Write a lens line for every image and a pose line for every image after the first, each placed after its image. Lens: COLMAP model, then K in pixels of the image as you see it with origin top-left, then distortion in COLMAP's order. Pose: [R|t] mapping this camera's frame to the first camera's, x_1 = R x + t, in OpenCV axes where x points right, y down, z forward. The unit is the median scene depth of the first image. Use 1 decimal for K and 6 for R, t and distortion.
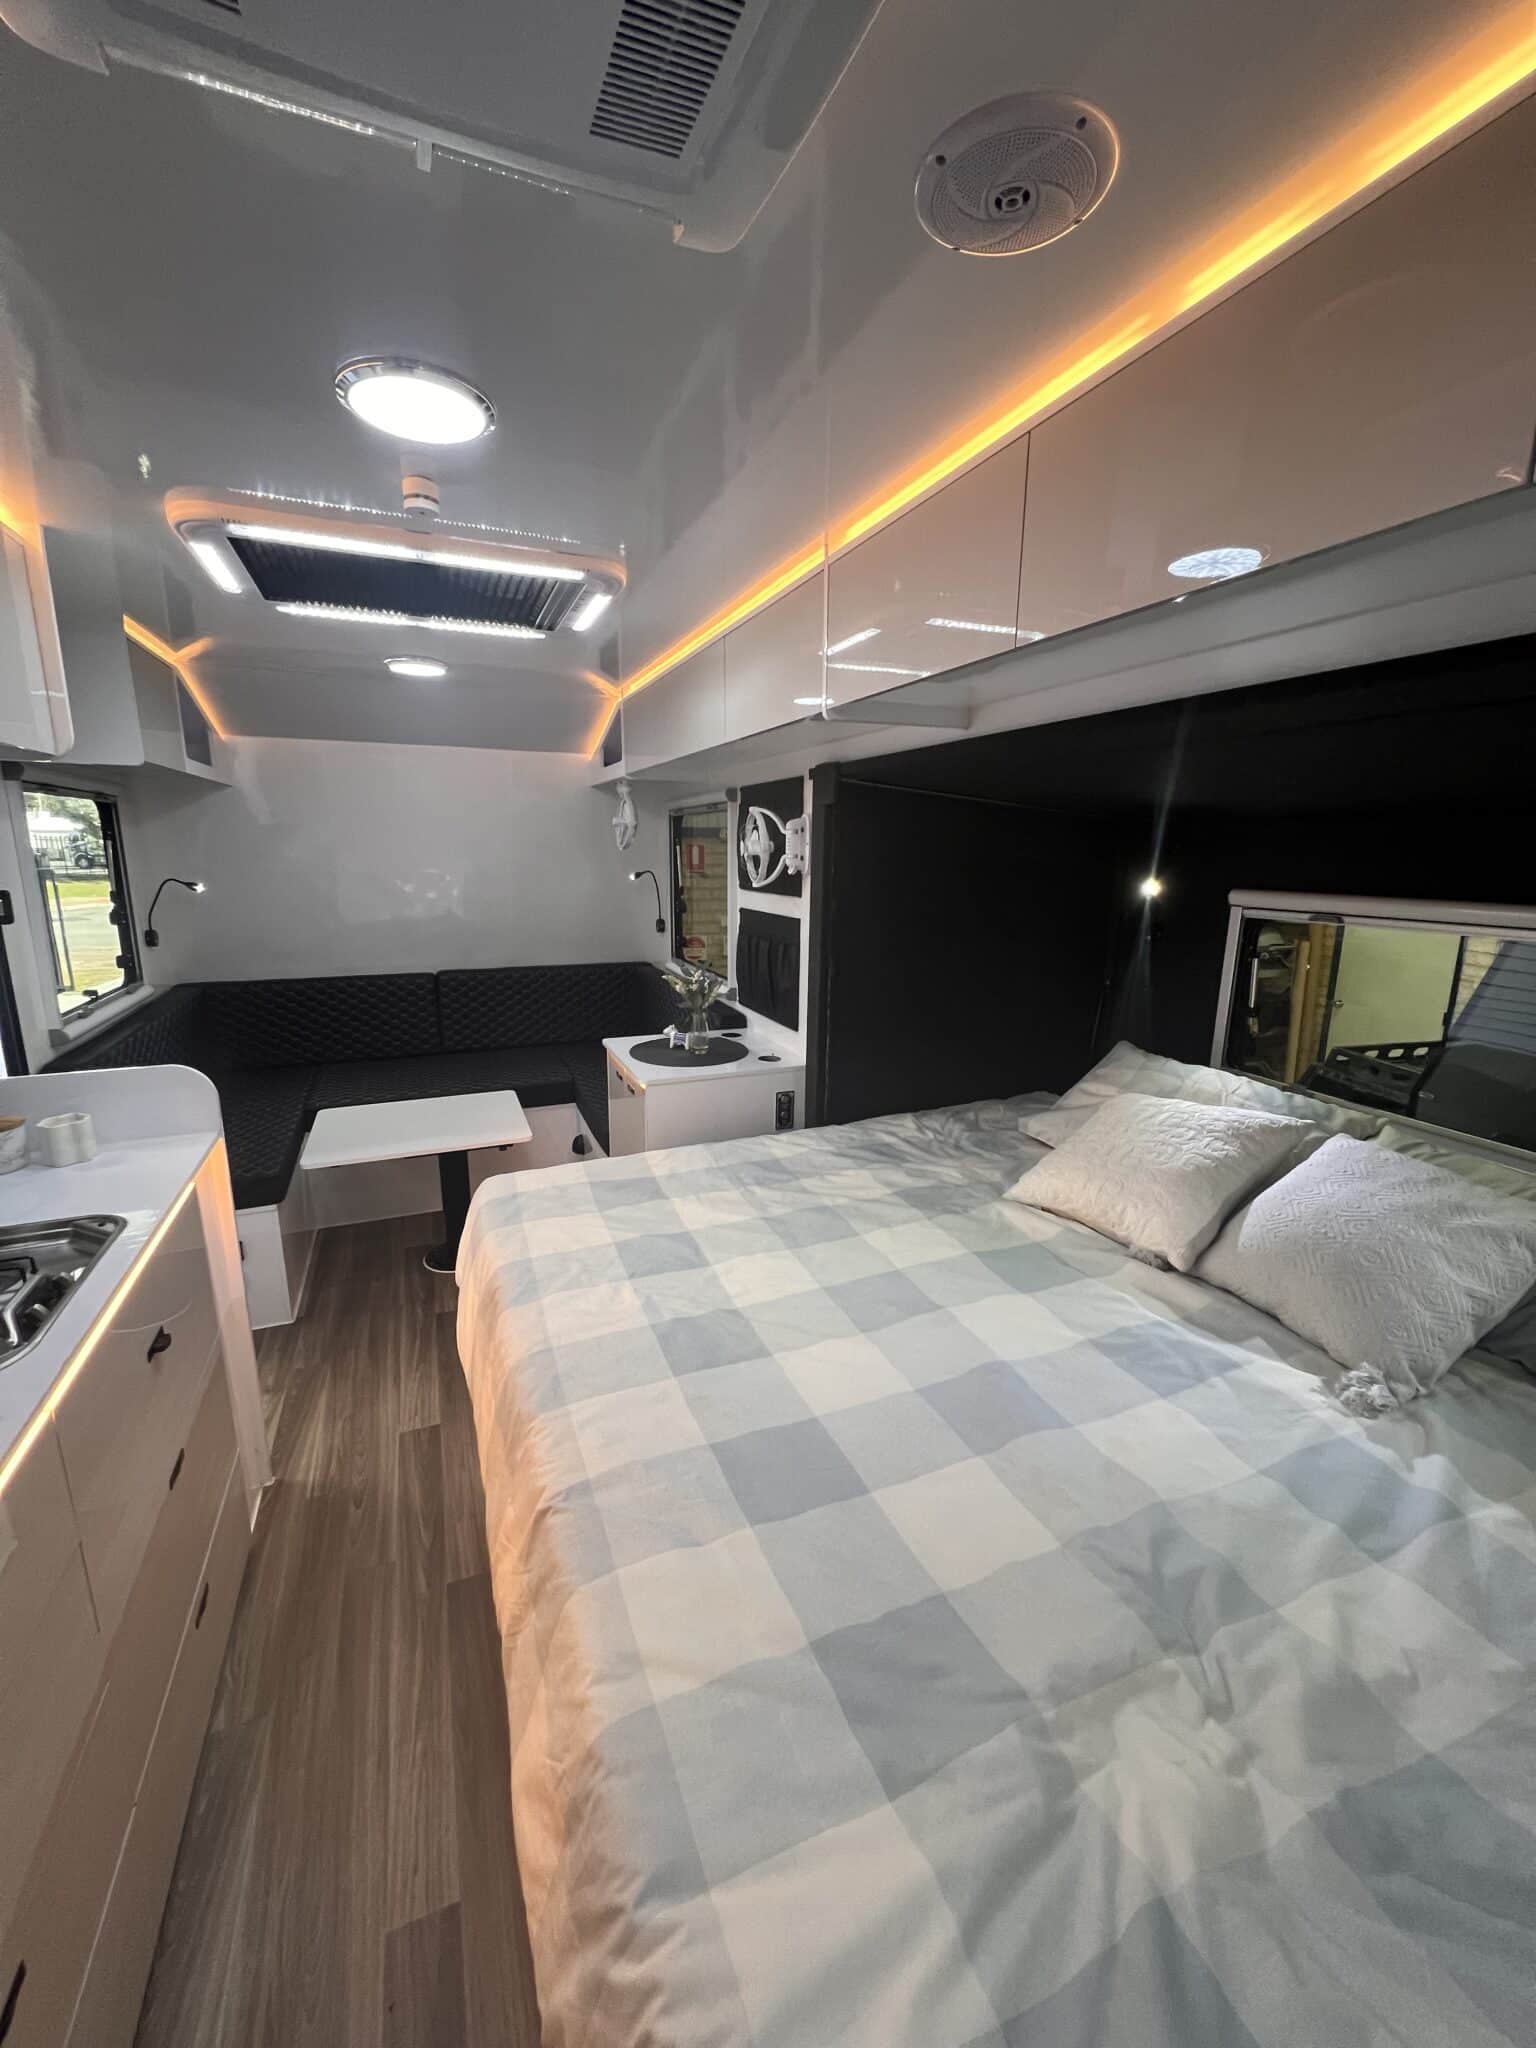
lens RADIAL K [[816.6, 0, 774.4], [0, 816.6, 1027.3], [0, 0, 1]] dist [-0.003810, 0.000698]
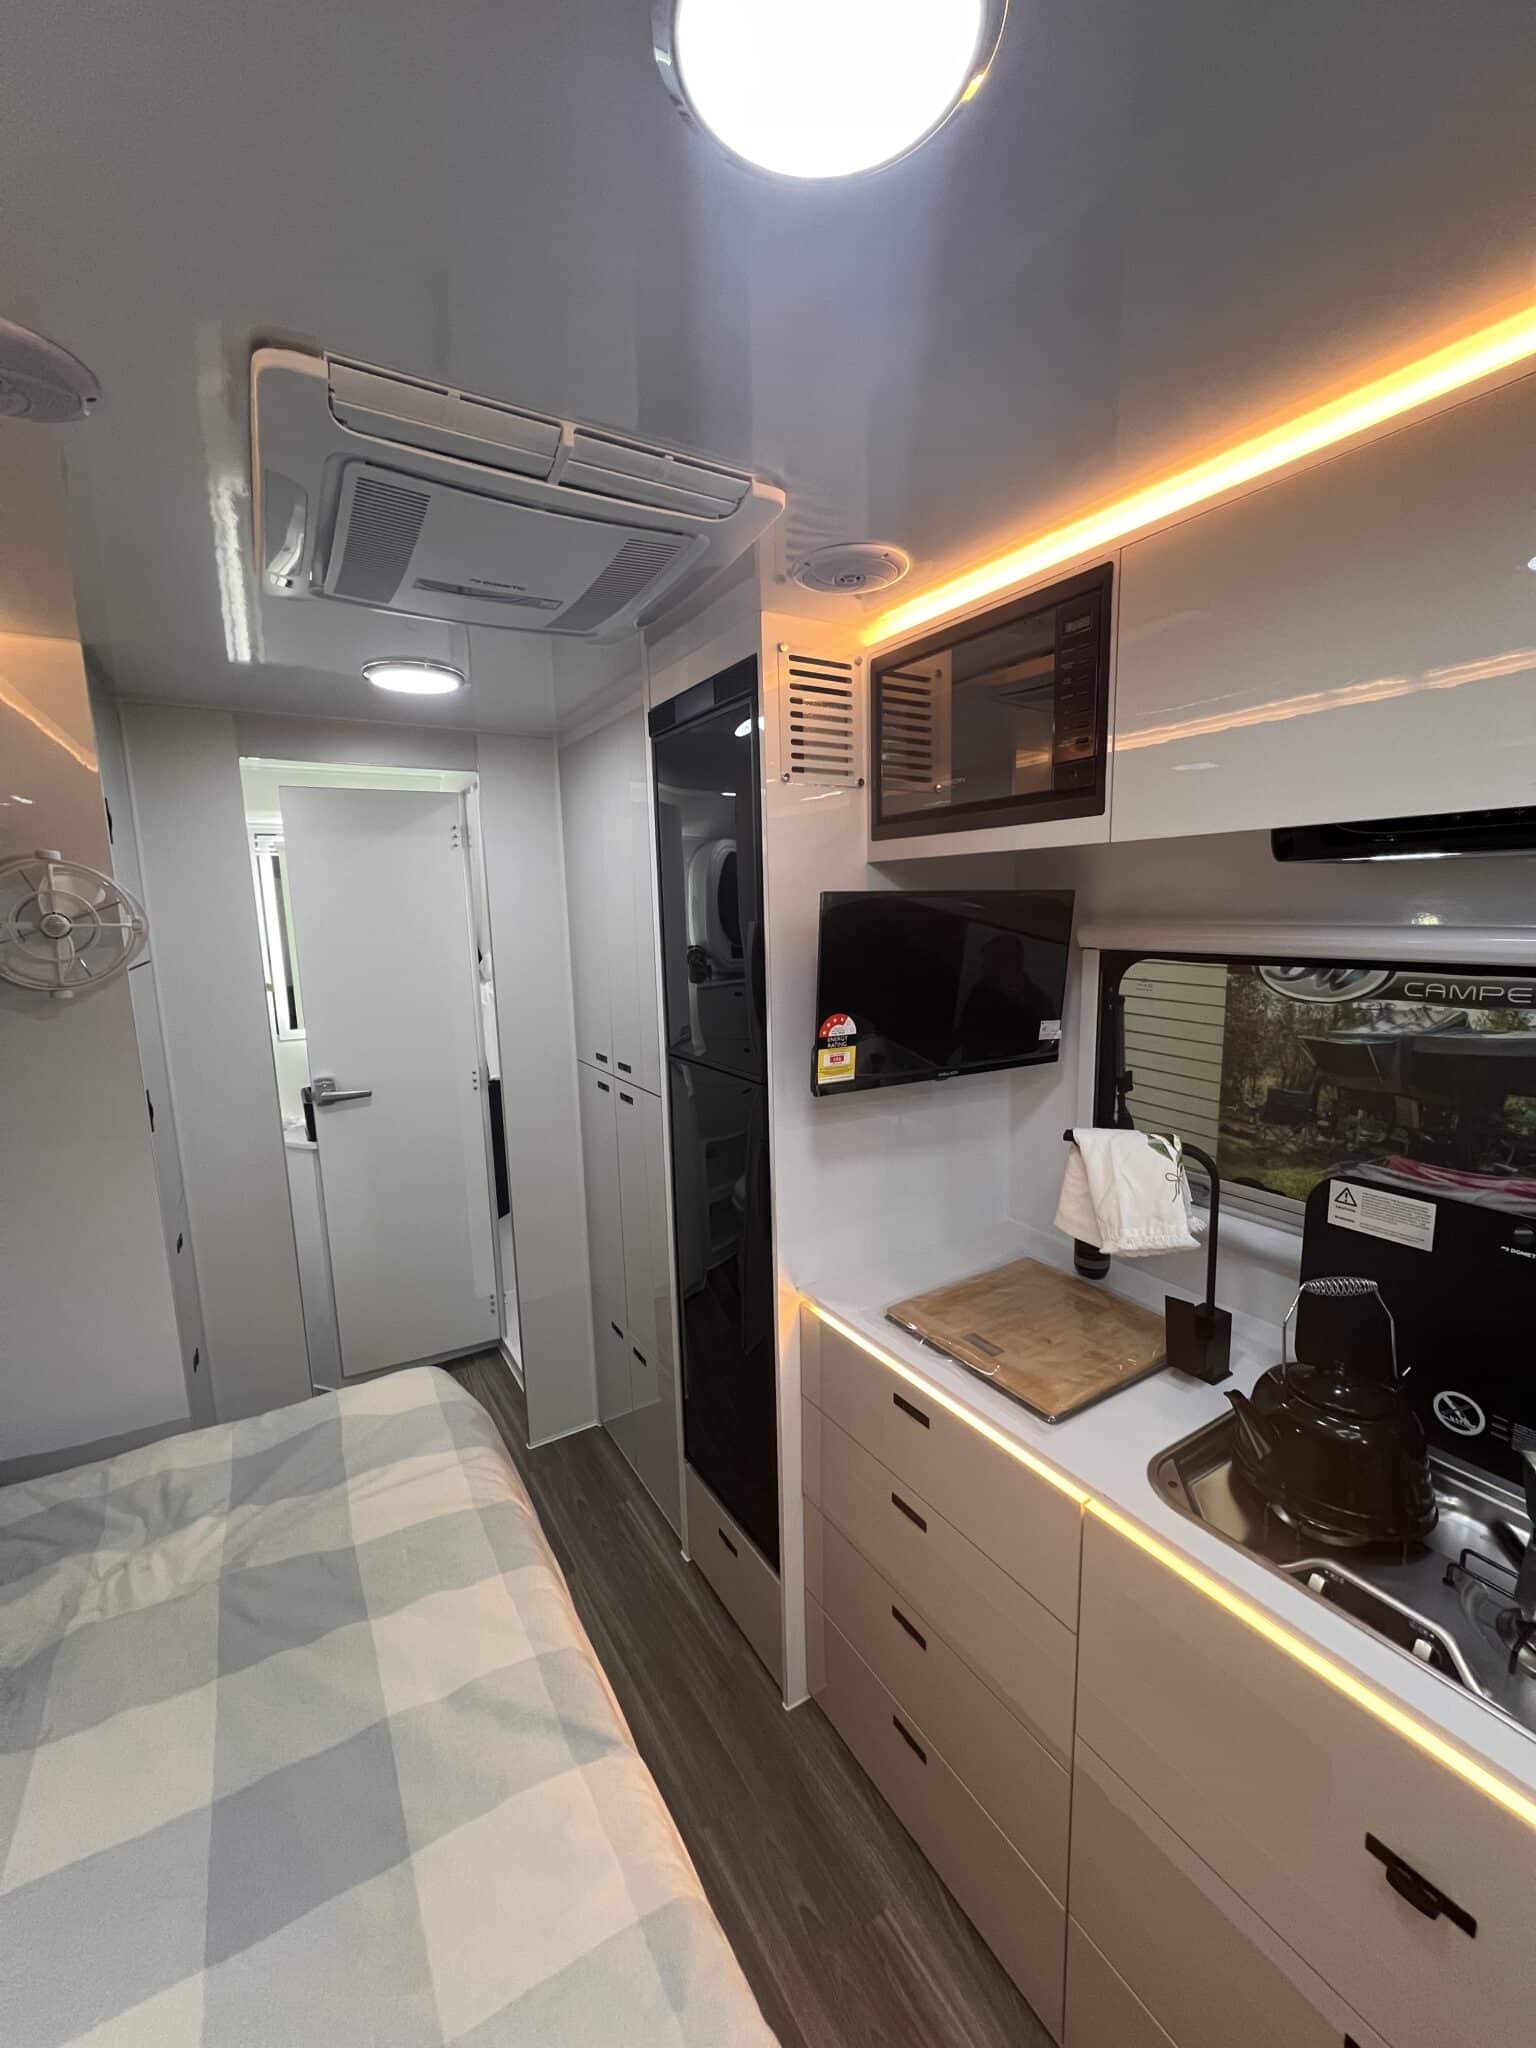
lens RADIAL K [[816.6, 0, 770.0], [0, 816.6, 1026.0], [0, 0, 1]] dist [-0.003810, 0.000698]
pose [[-0.988626, 0.031318, -0.147097, -0.158410], [-0.022854, 0.935434, 0.352761, -0.206844], [0.148647, 0.352111, -0.924079, 0.752329]]
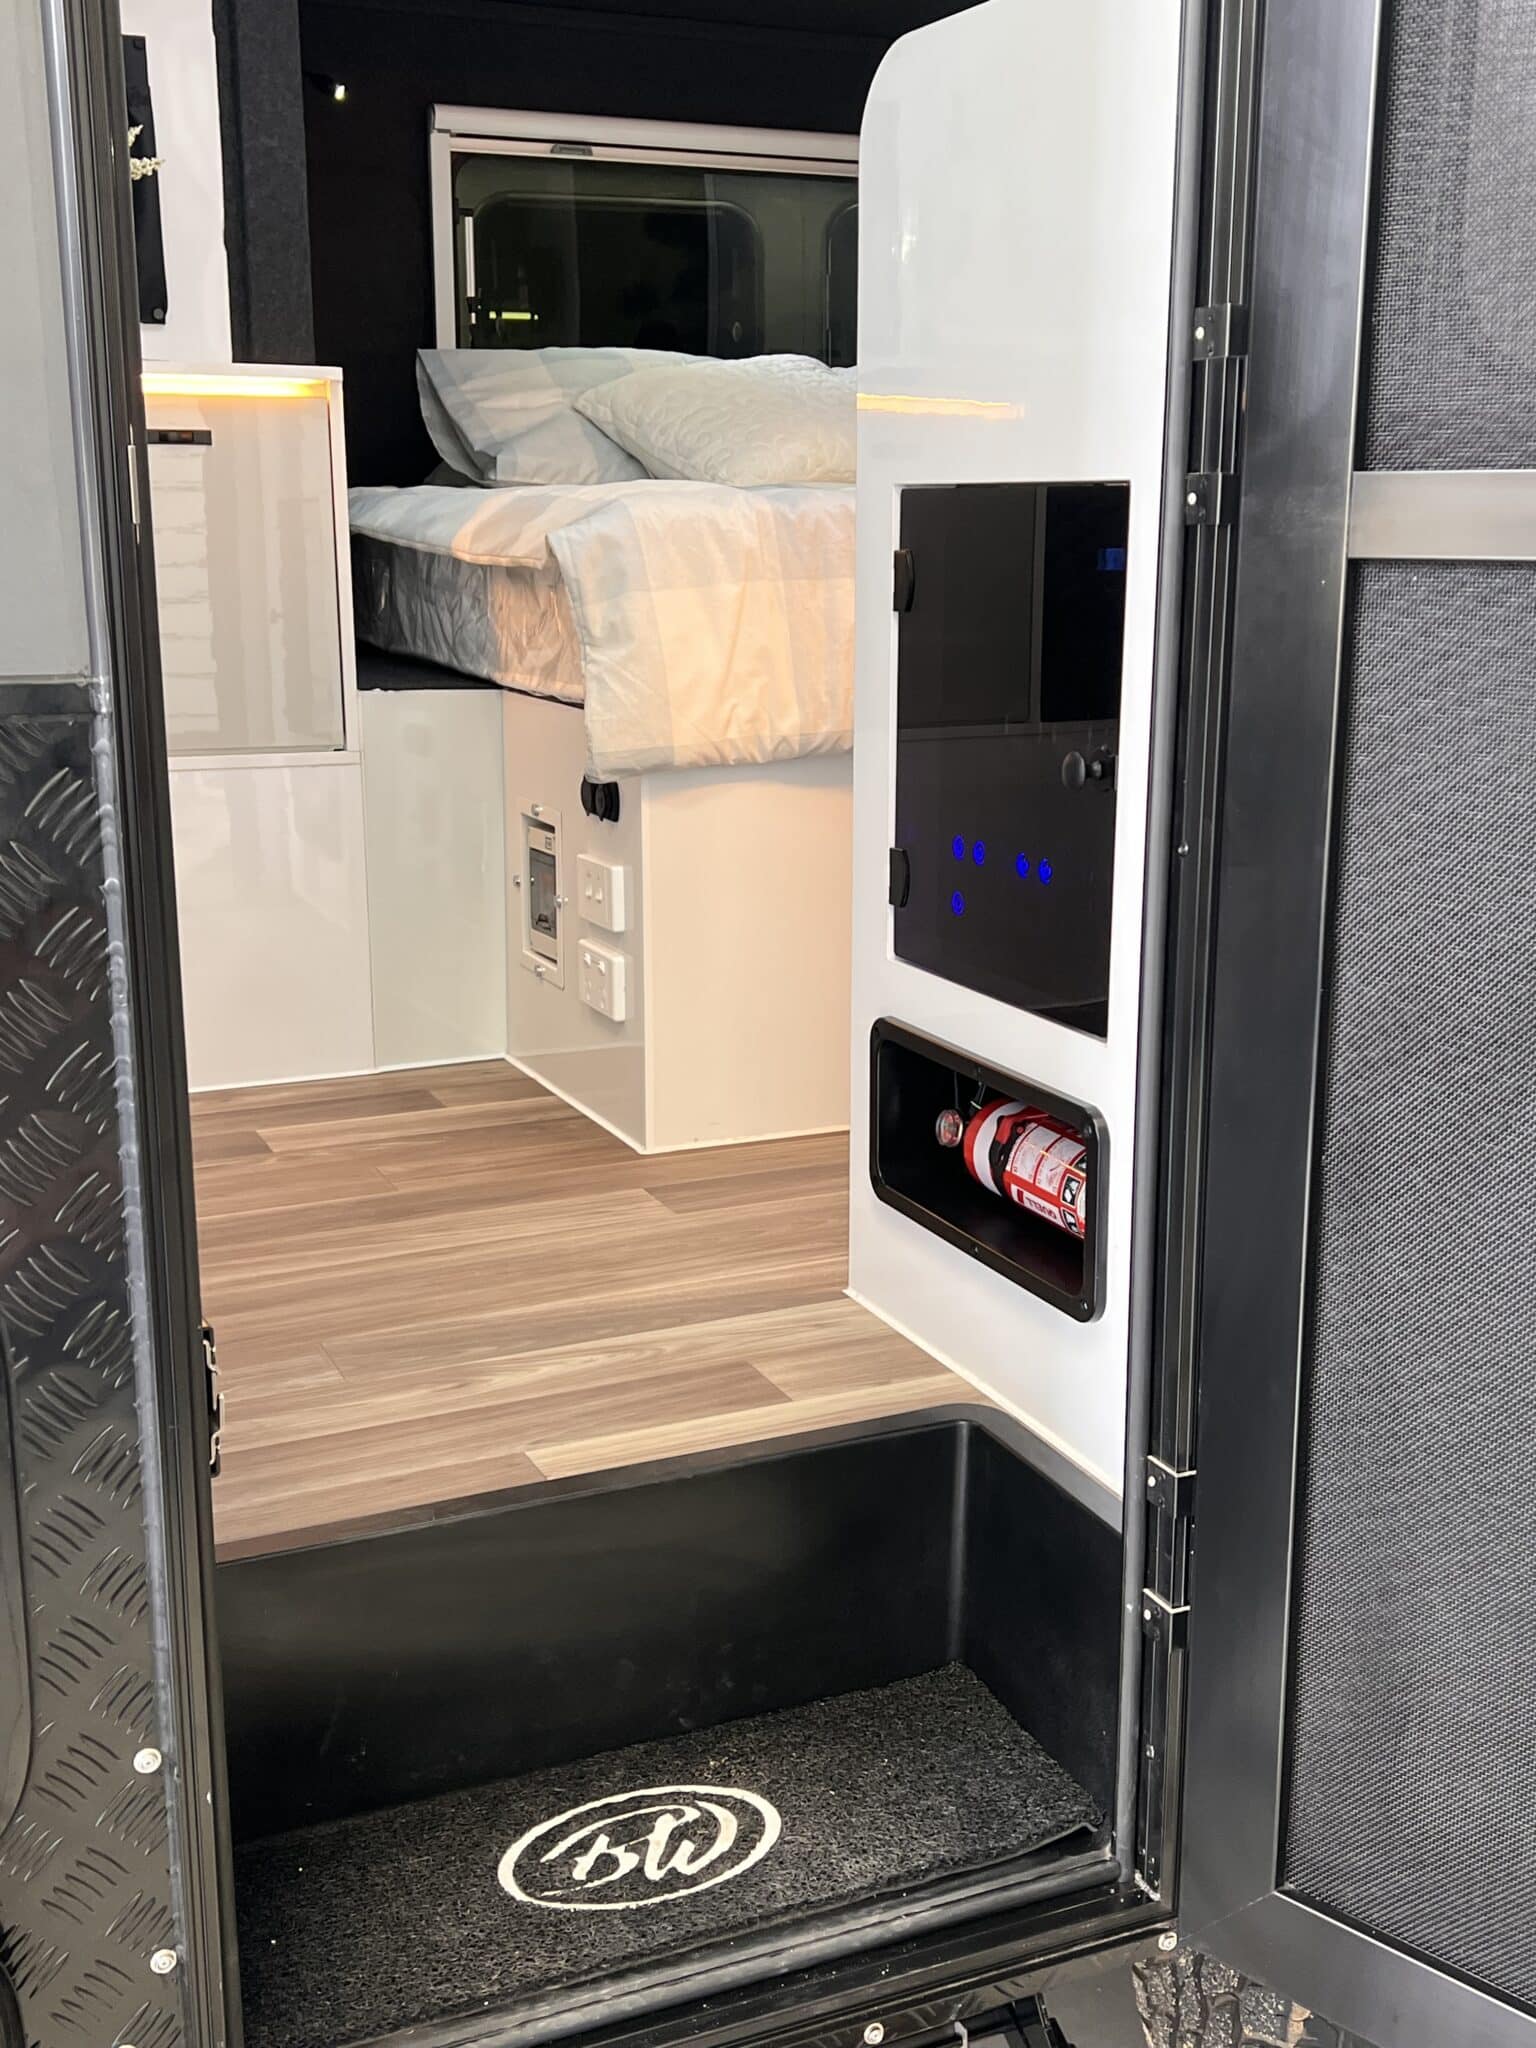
lens RADIAL K [[2243.3, 0, 776.0], [0, 2243.3, 1031.9], [0, 0, 1]] dist [0.060317, 0.000000]
pose [[-0.014763, -0.240741, 0.970477, -1.464239], [0.216065, 0.946884, 0.238175, 0.170107], [-0.976267, 0.213202, 0.038037, 0.888155]]
